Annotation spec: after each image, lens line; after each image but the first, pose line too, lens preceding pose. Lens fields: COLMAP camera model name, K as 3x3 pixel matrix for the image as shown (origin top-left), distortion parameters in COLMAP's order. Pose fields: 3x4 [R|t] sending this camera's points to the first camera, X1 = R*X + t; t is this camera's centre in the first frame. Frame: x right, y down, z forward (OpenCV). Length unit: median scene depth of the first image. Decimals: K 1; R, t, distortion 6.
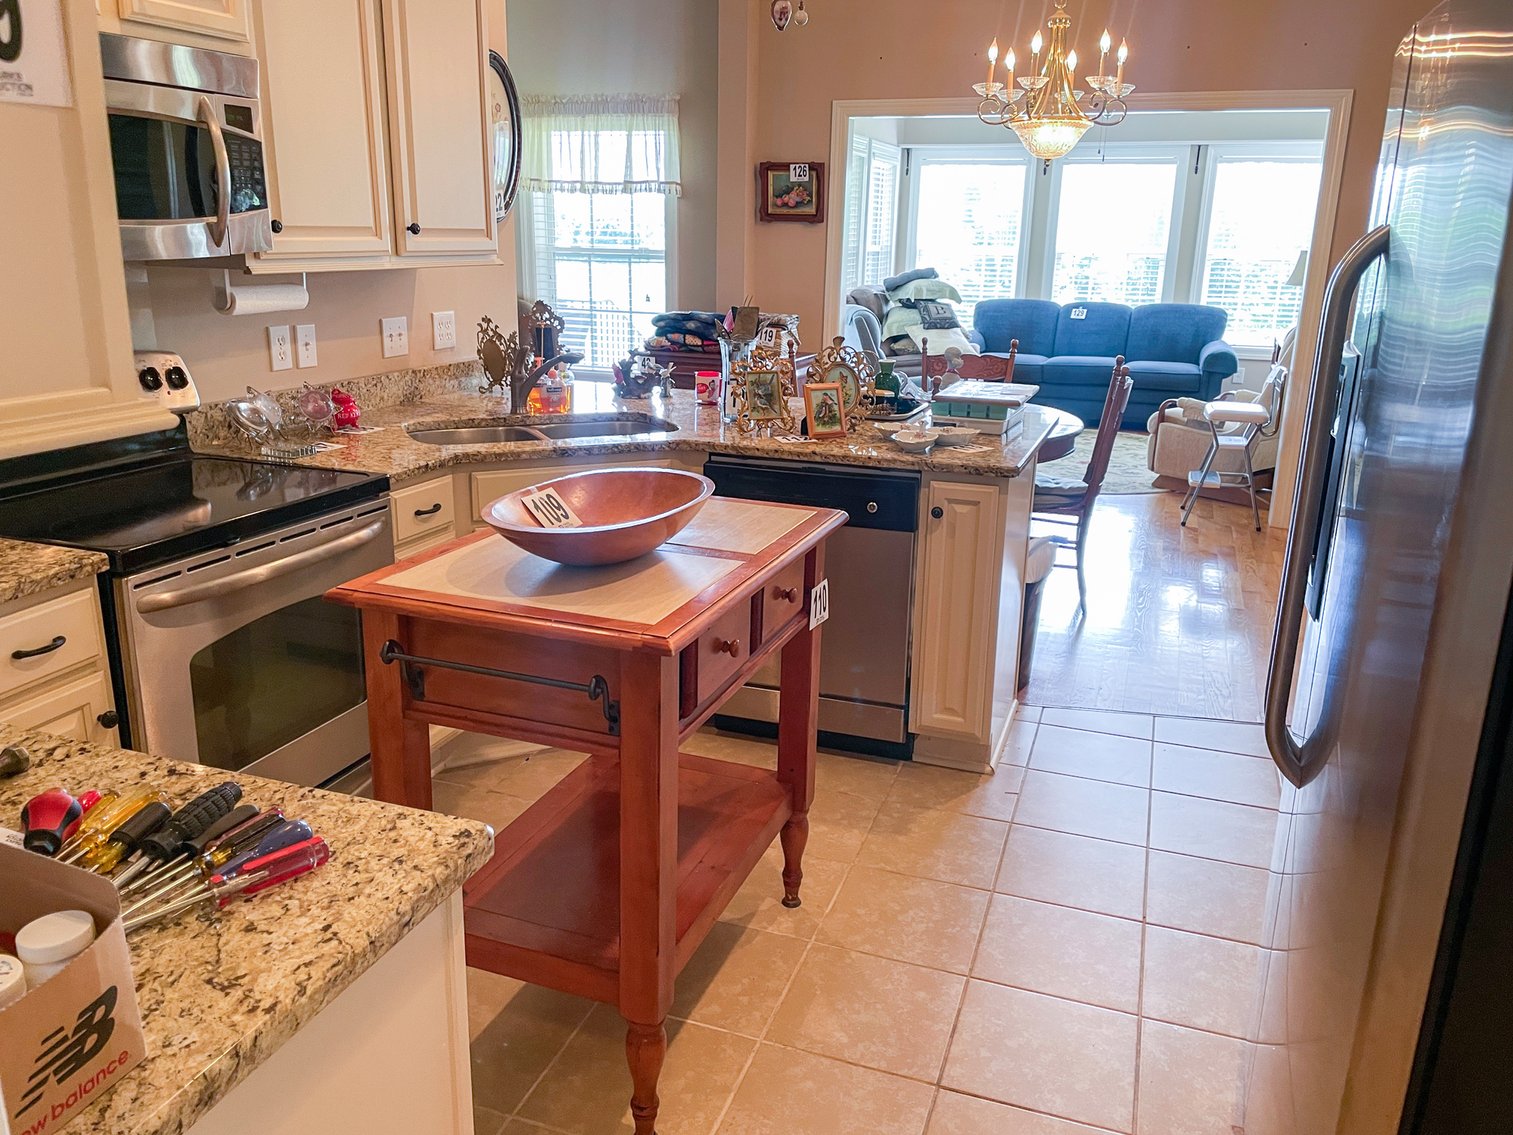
lens RADIAL K [[1188.8, 0, 746.8], [0, 1188.8, 565.4], [0, 0, 1]] dist [0.039927, -0.058704]
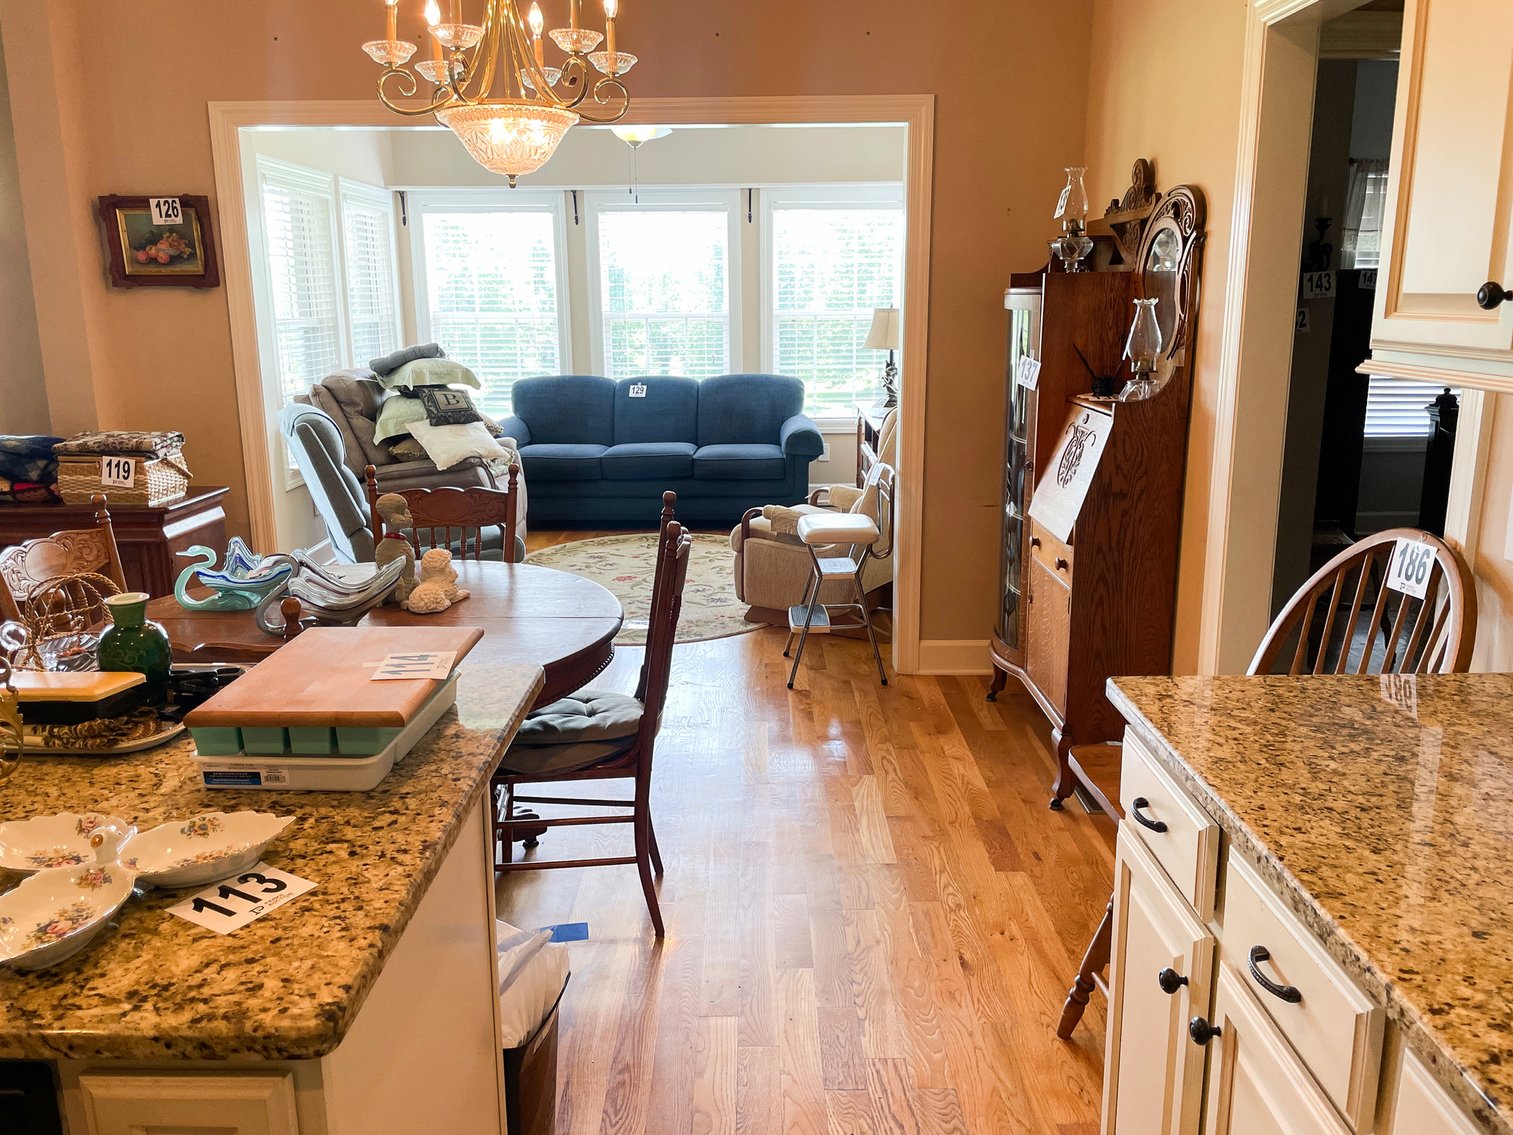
lens RADIAL K [[1188.8, 0, 783.7], [0, 1188.8, 575.0], [0, 0, 1]] dist [0.039927, -0.058704]
pose [[0.932720, -0.104731, 0.345059, 0.089856], [0.118692, 0.992739, -0.019519, -0.067440], [-0.340509, 0.059161, 0.938378, 0.239806]]
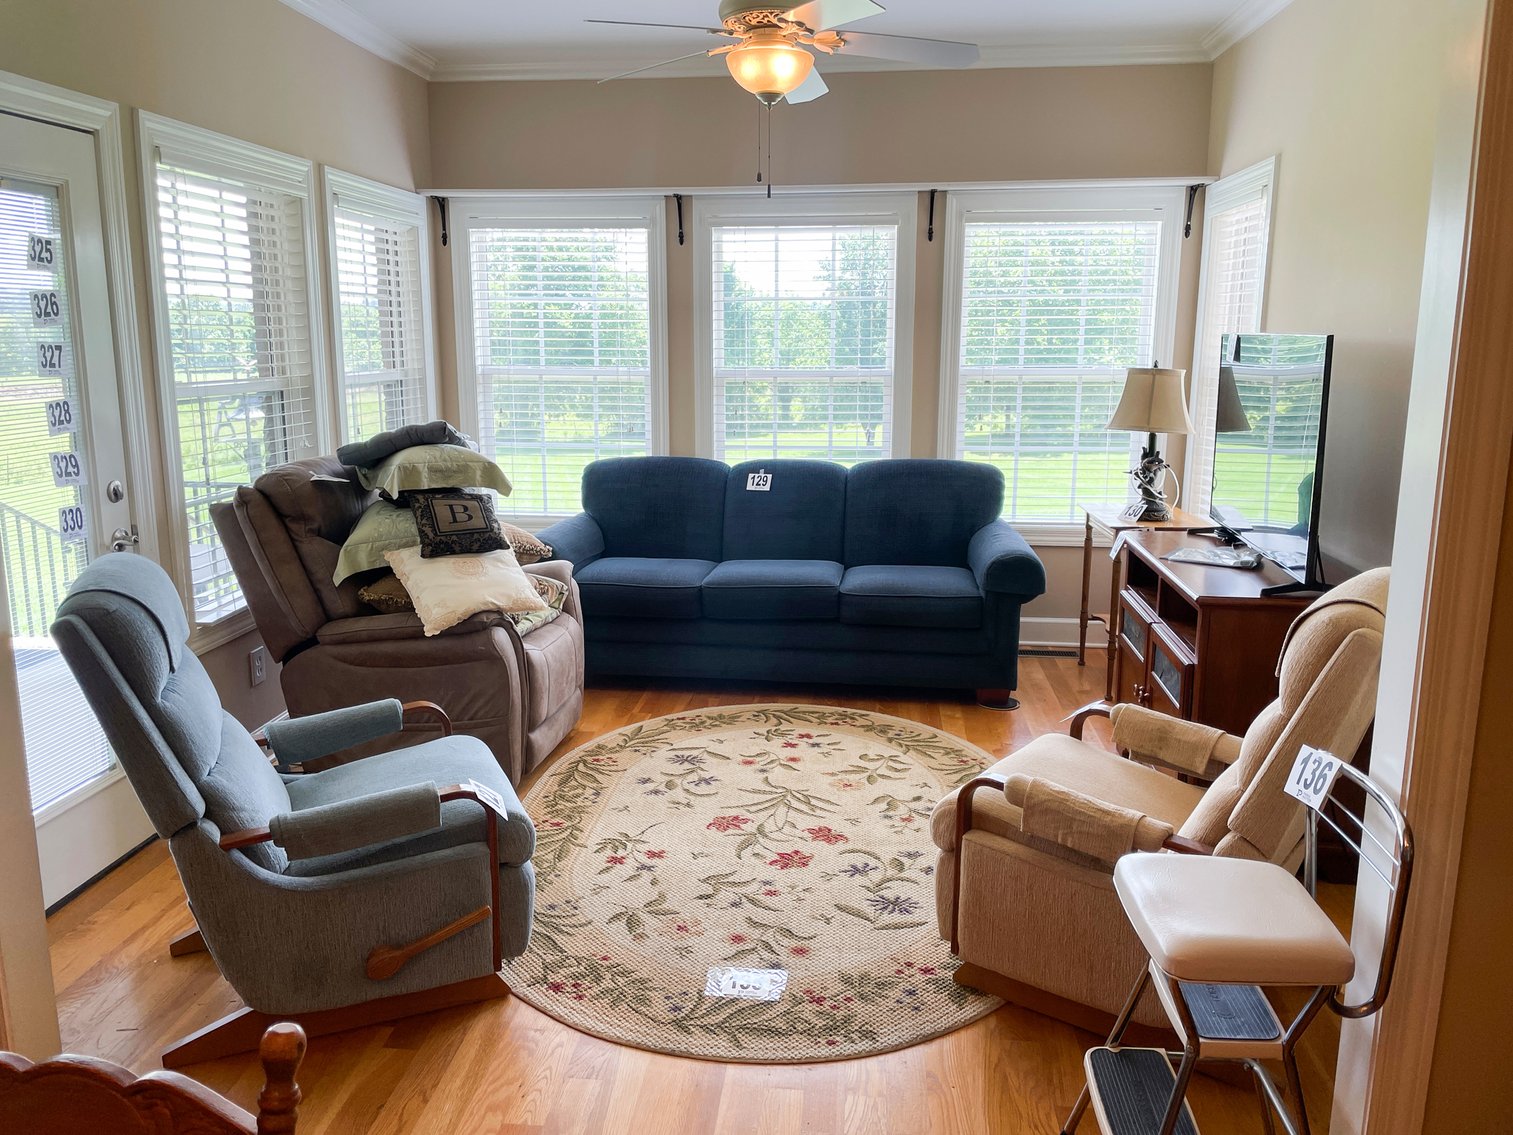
lens RADIAL K [[1188.8, 0, 763.2], [0, 1188.8, 559.2], [0, 0, 1]] dist [0.039927, -0.058704]
pose [[0.968038, -0.061246, 0.243212, 0.168293], [0.081986, 0.993725, -0.076082, -0.157357], [-0.237027, 0.093590, 0.966985, 0.547016]]
